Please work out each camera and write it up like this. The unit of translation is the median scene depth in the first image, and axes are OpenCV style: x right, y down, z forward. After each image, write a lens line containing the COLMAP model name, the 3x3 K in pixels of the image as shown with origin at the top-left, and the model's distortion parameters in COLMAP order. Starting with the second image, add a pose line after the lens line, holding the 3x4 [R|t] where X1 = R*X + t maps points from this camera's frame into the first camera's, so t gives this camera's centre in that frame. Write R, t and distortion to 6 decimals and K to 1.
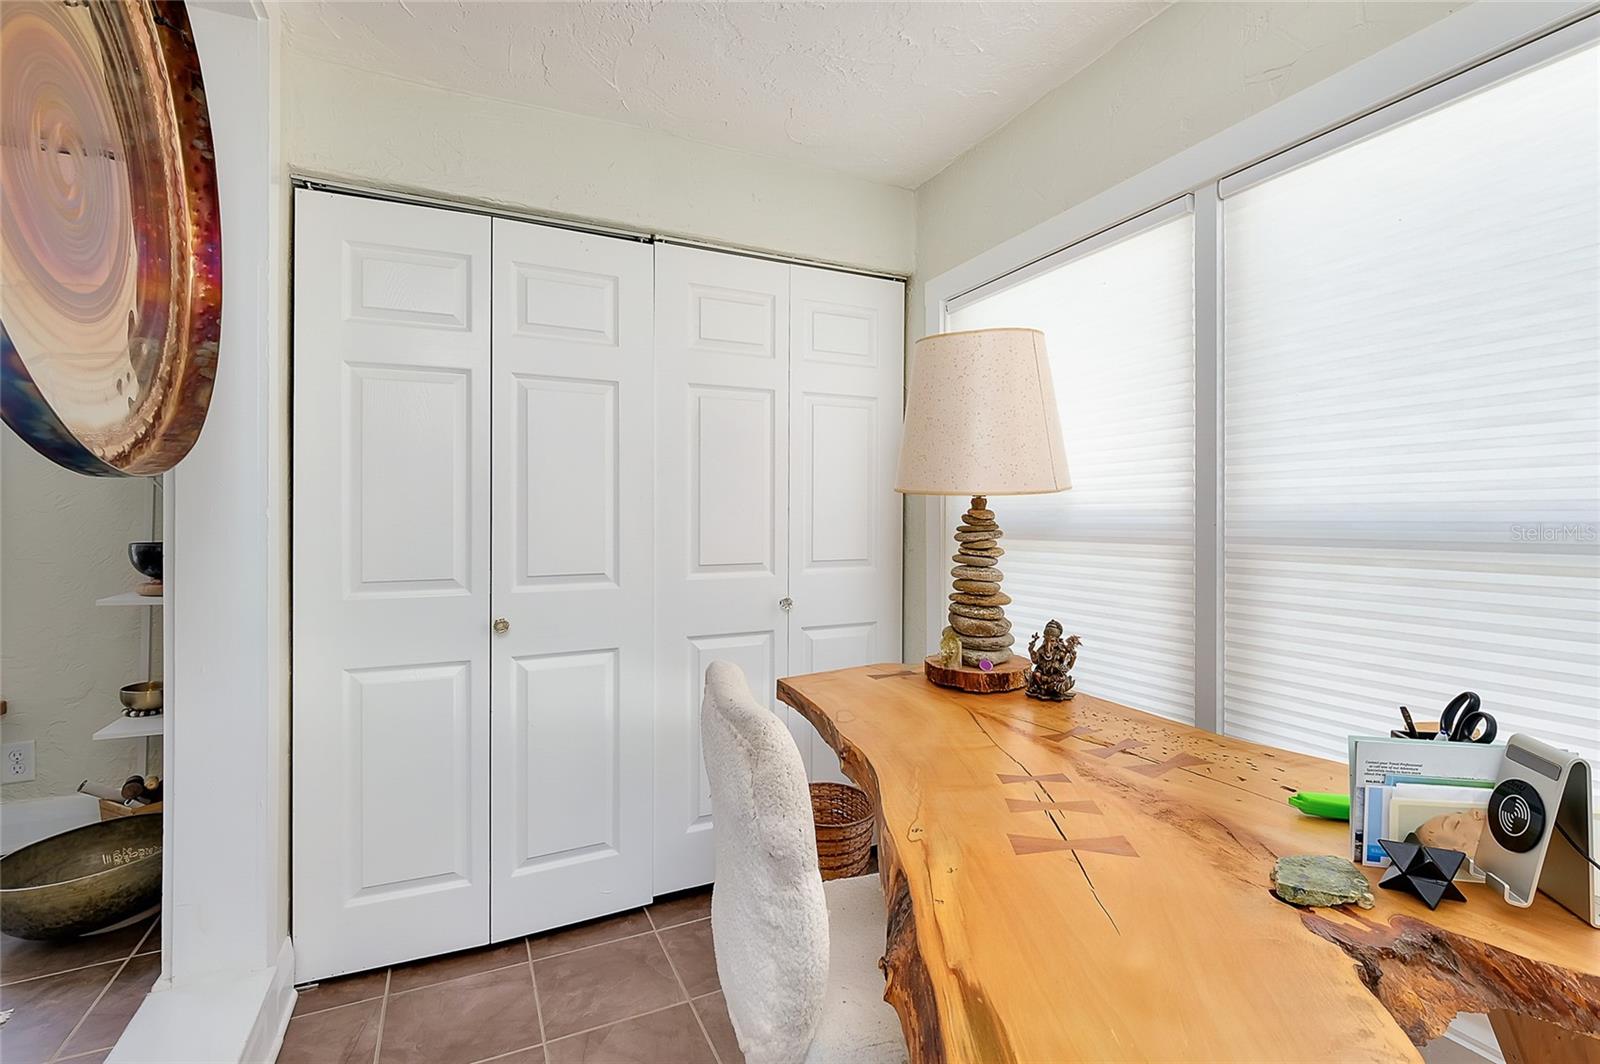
lens RADIAL K [[725.8, 0, 798.4], [0, 725.8, 509.8], [0, 0, 1]] dist [-0.001634, -0.000227]
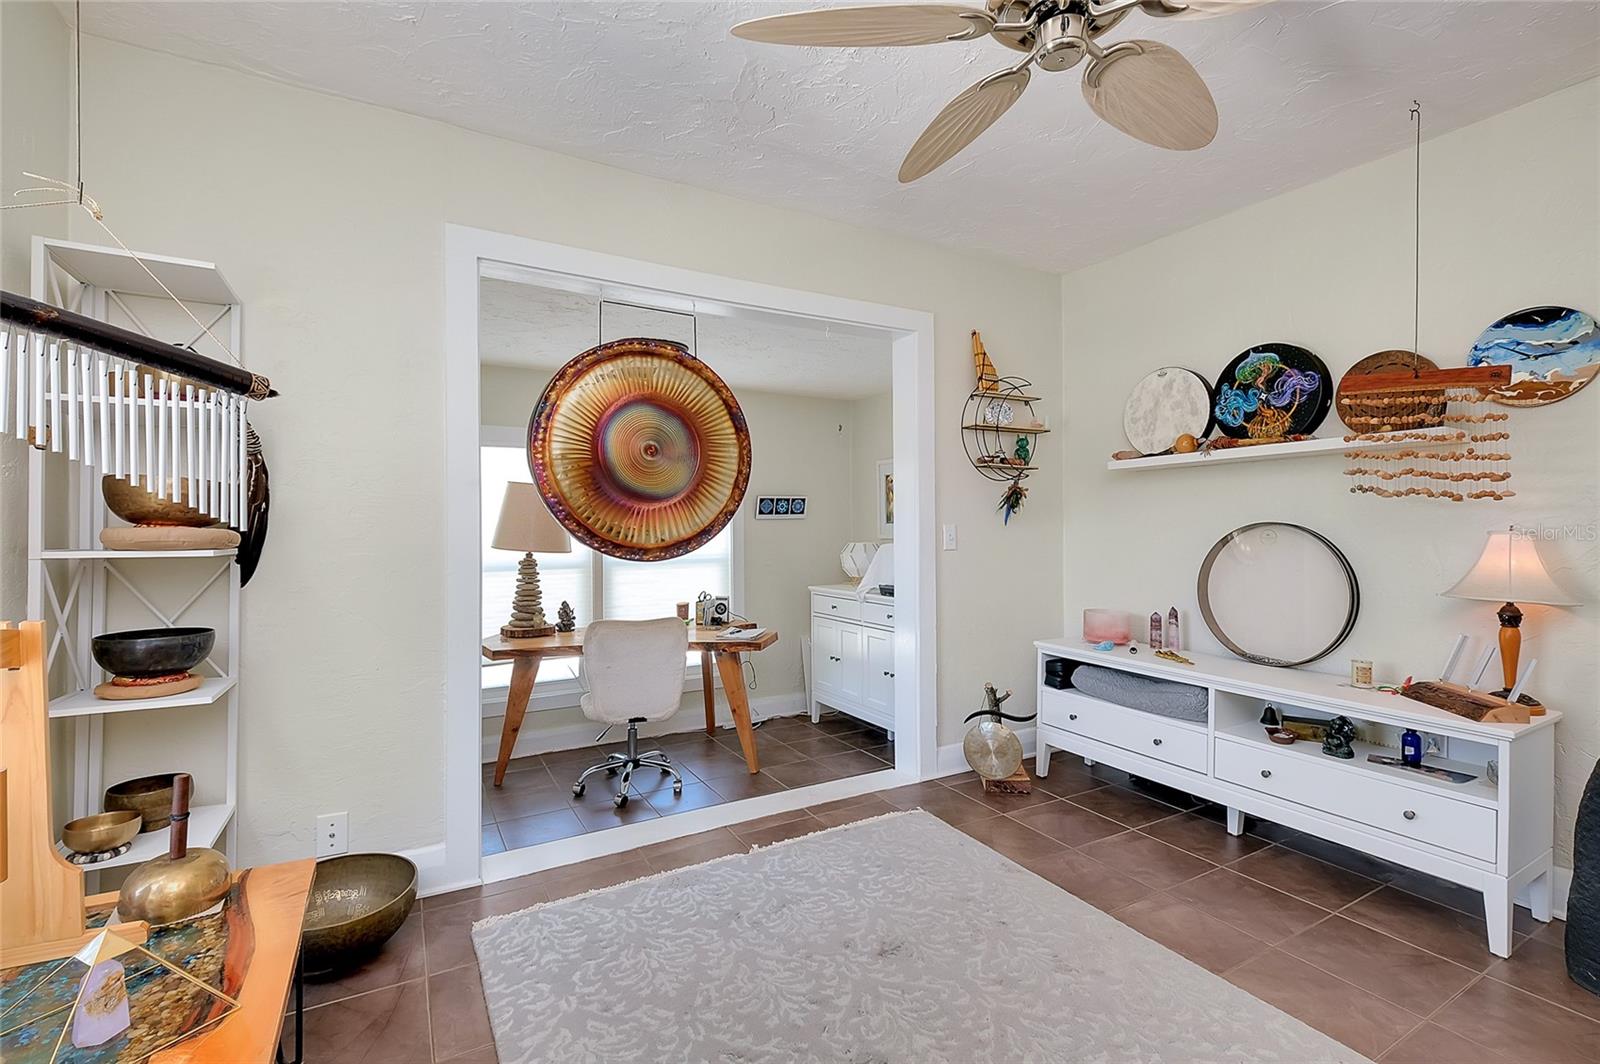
lens RADIAL K [[711.1, 0, 801.2], [0, 711.1, 525.5], [0, 0, 1]] dist [-0.002713, -0.000242]
pose [[-0.072590, 0.002631, 0.997358, -2.041035], [-0.000480, 0.999996, -0.002673, -0.096833], [-0.997362, -0.000672, -0.072589, 0.344530]]
